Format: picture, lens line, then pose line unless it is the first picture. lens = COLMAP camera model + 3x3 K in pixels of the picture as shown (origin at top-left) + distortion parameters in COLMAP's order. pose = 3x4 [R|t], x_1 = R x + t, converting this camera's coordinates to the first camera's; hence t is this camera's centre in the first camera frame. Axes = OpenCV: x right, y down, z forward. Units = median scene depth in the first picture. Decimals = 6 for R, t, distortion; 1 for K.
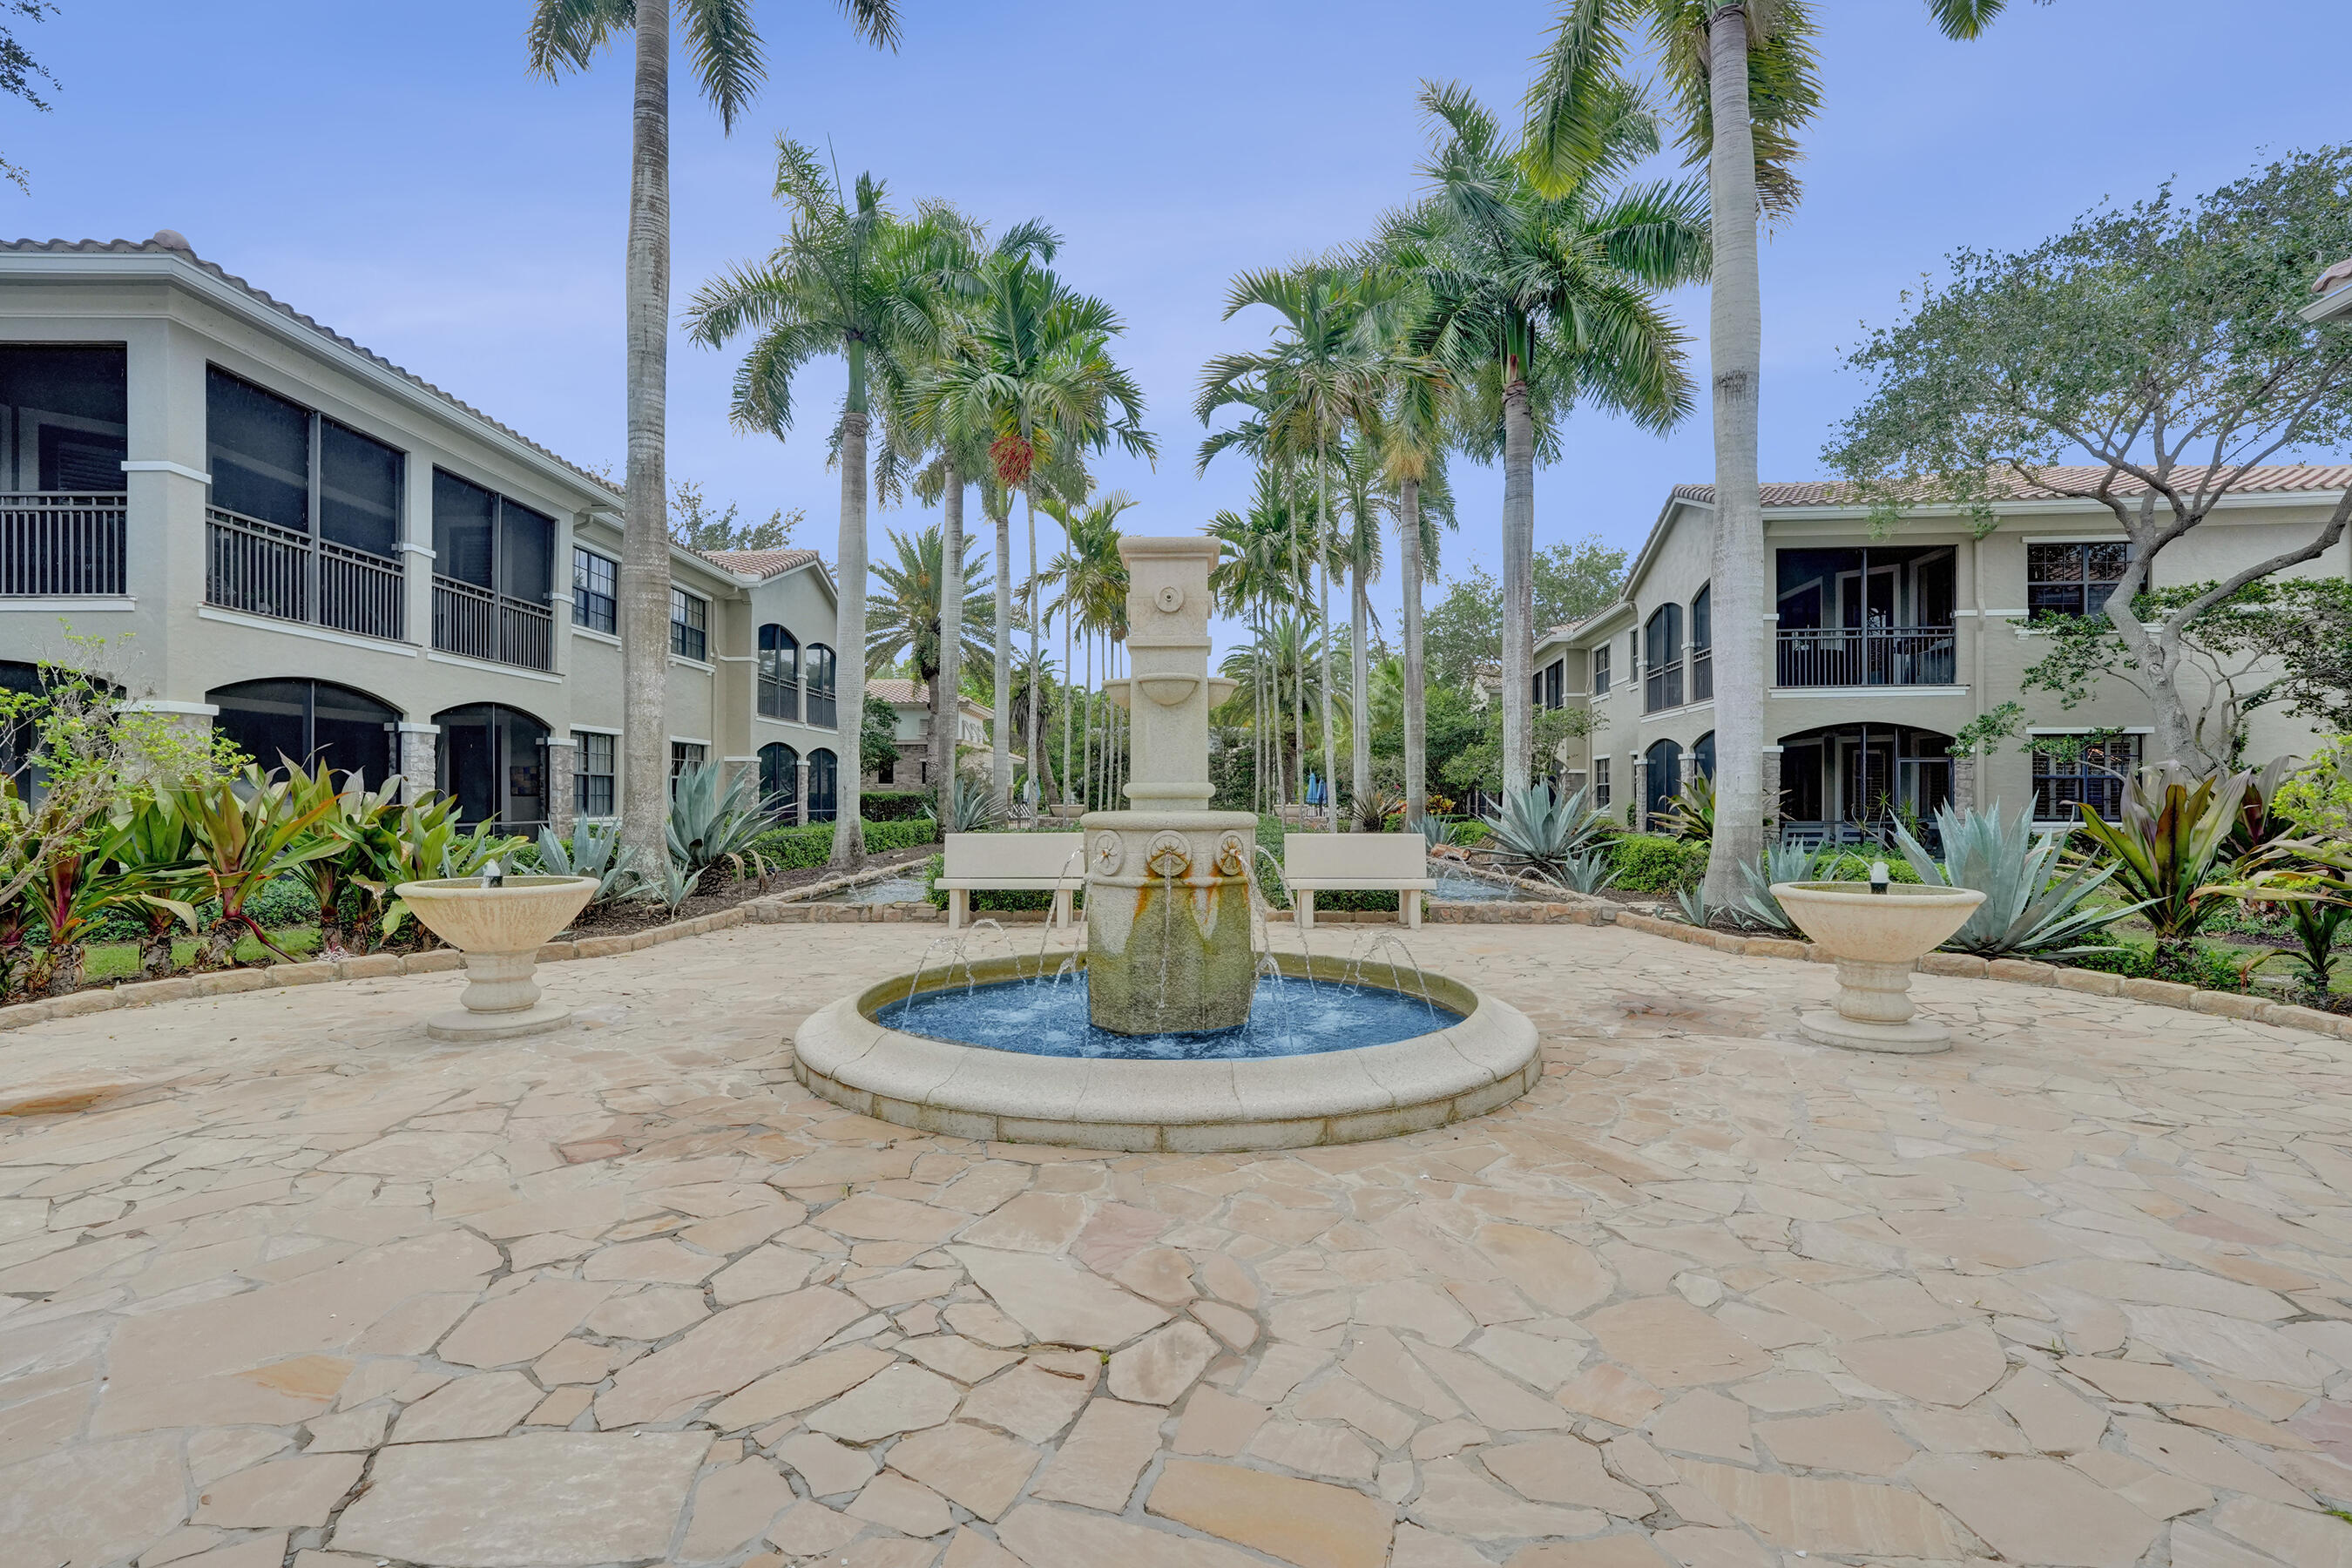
lens RADIAL K [[1149.2, 0, 1198.3], [0, 1149.2, 792.9], [0, 0, 1]] dist [-0.044945, 0.022223]
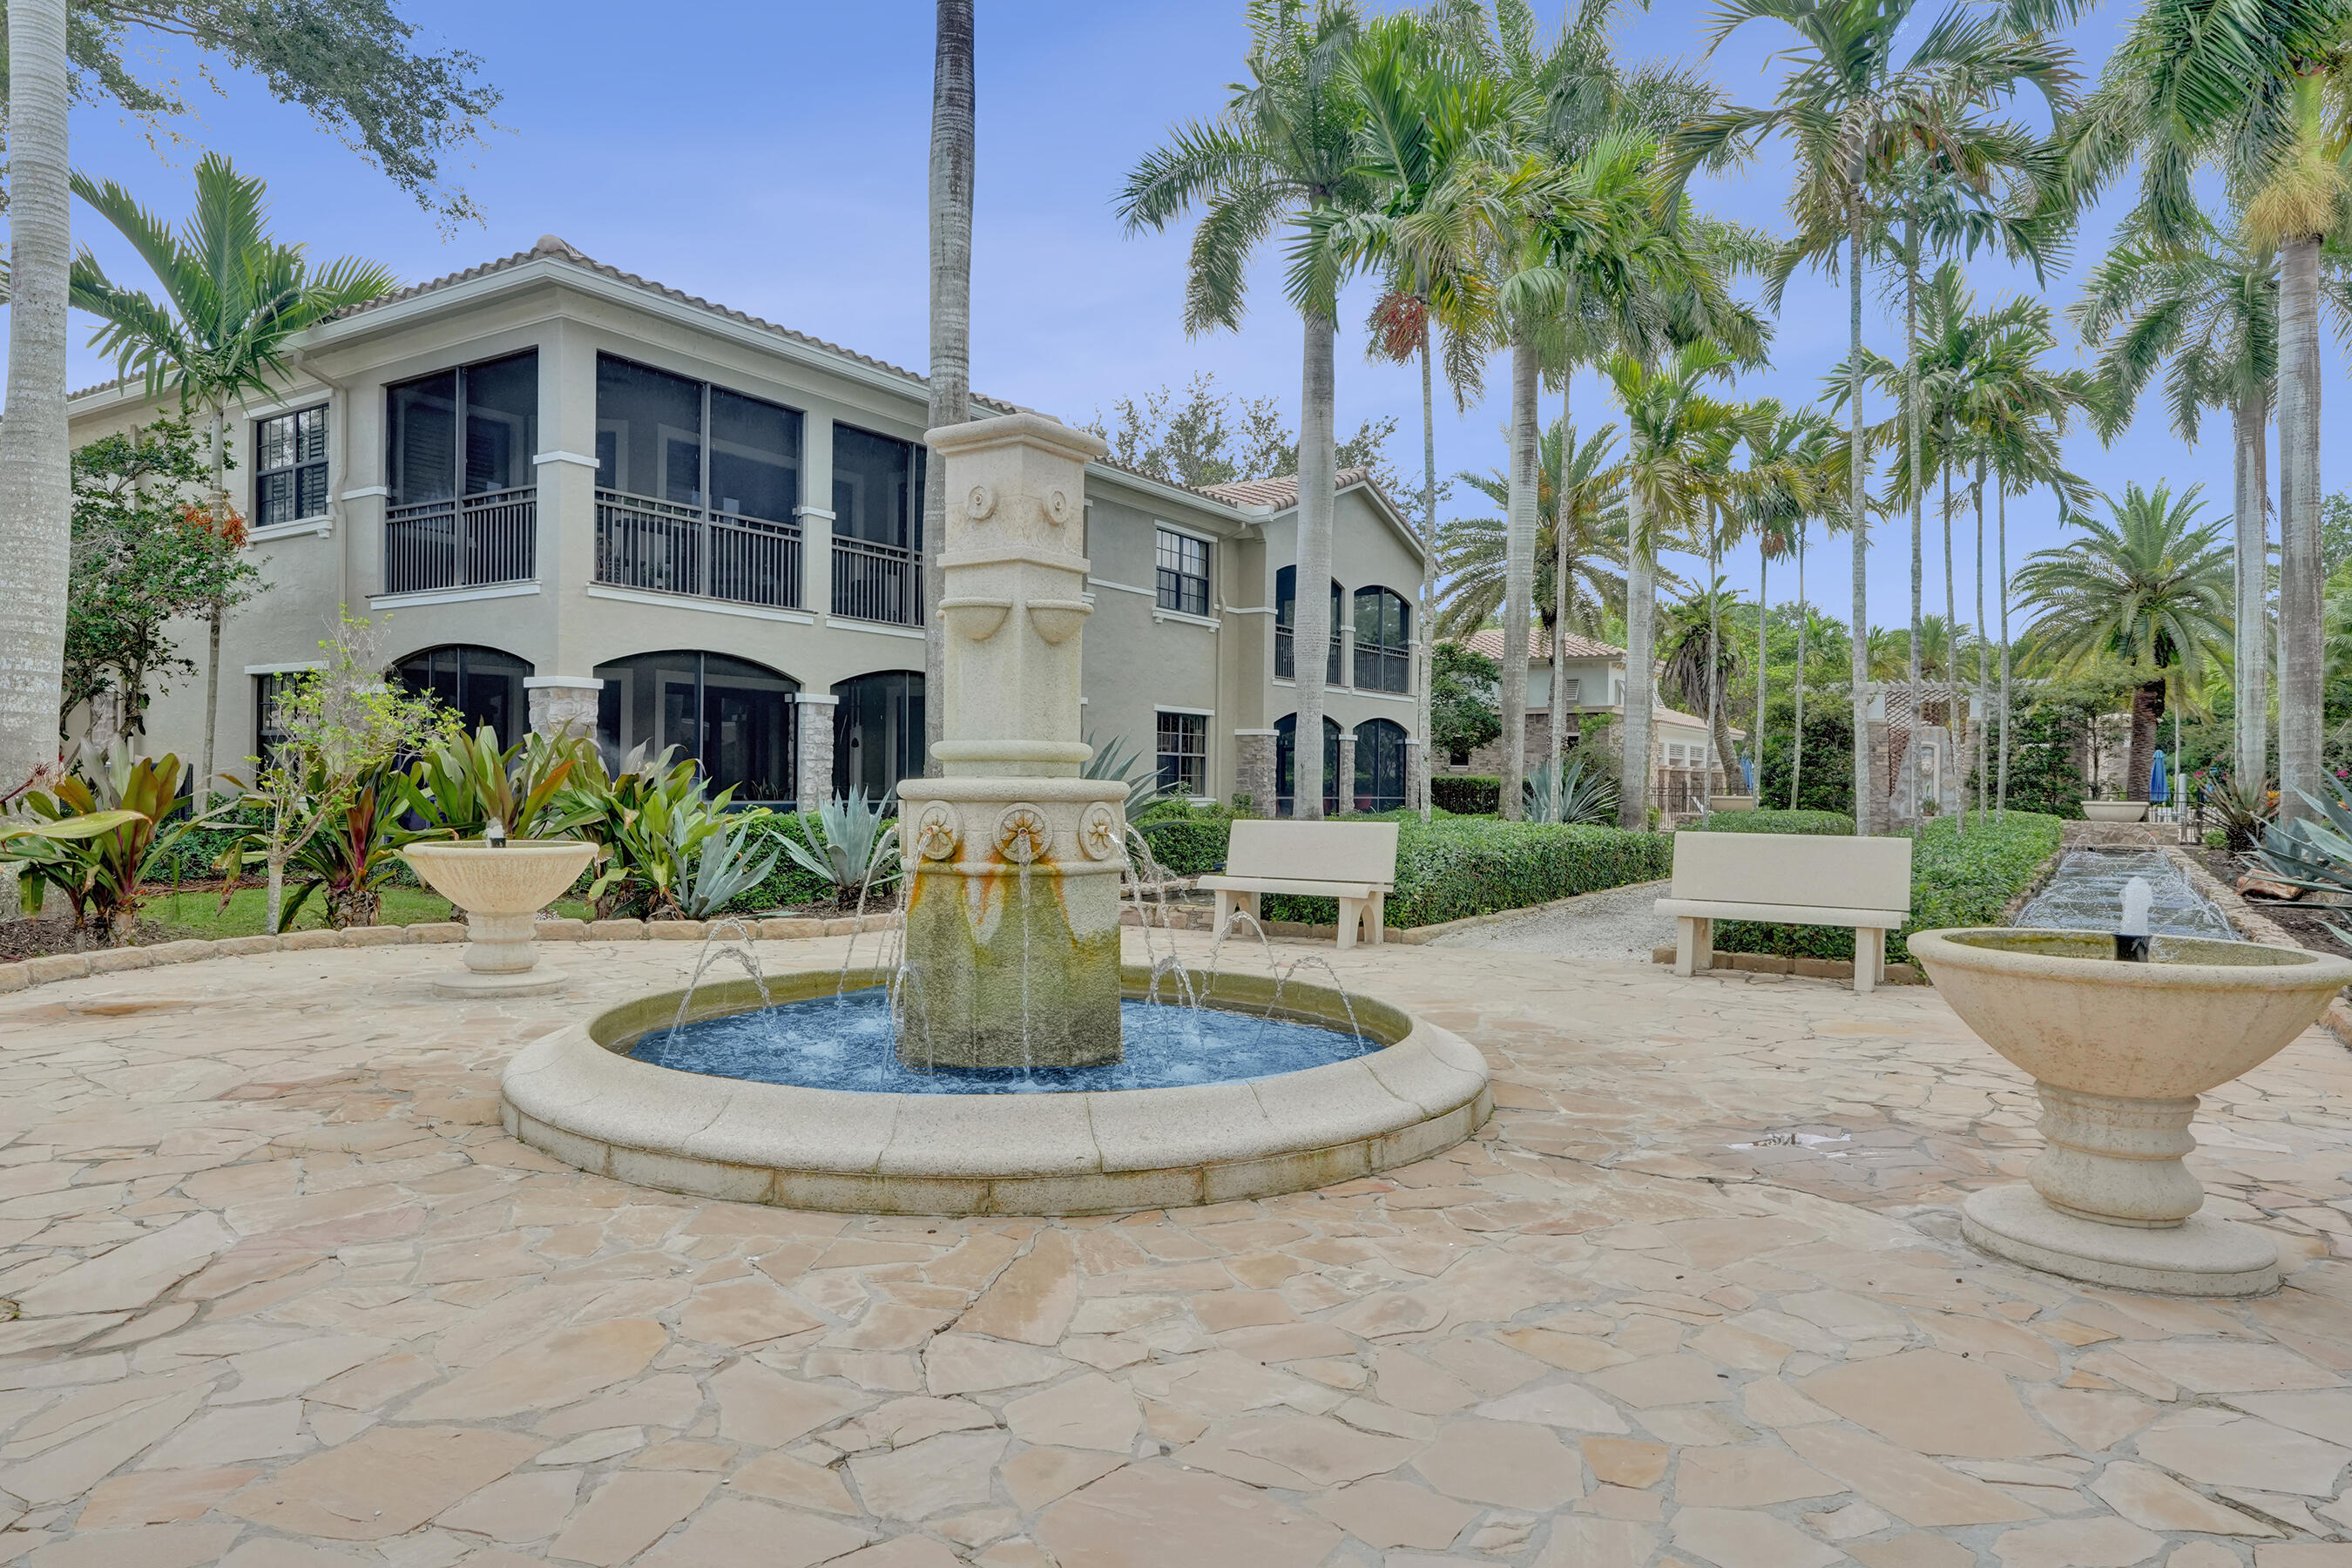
lens RADIAL K [[1529.7, 0, 1173.1], [0, 1529.7, 778.1], [0, 0, 1]] dist [-0.010798, 0.009804]
pose [[0.827935, 0.008845, -0.560754, 0.382495], [-0.010847, 0.999941, -0.000243, 0.009120], [0.560719, 0.006283, 0.827983, 0.131511]]
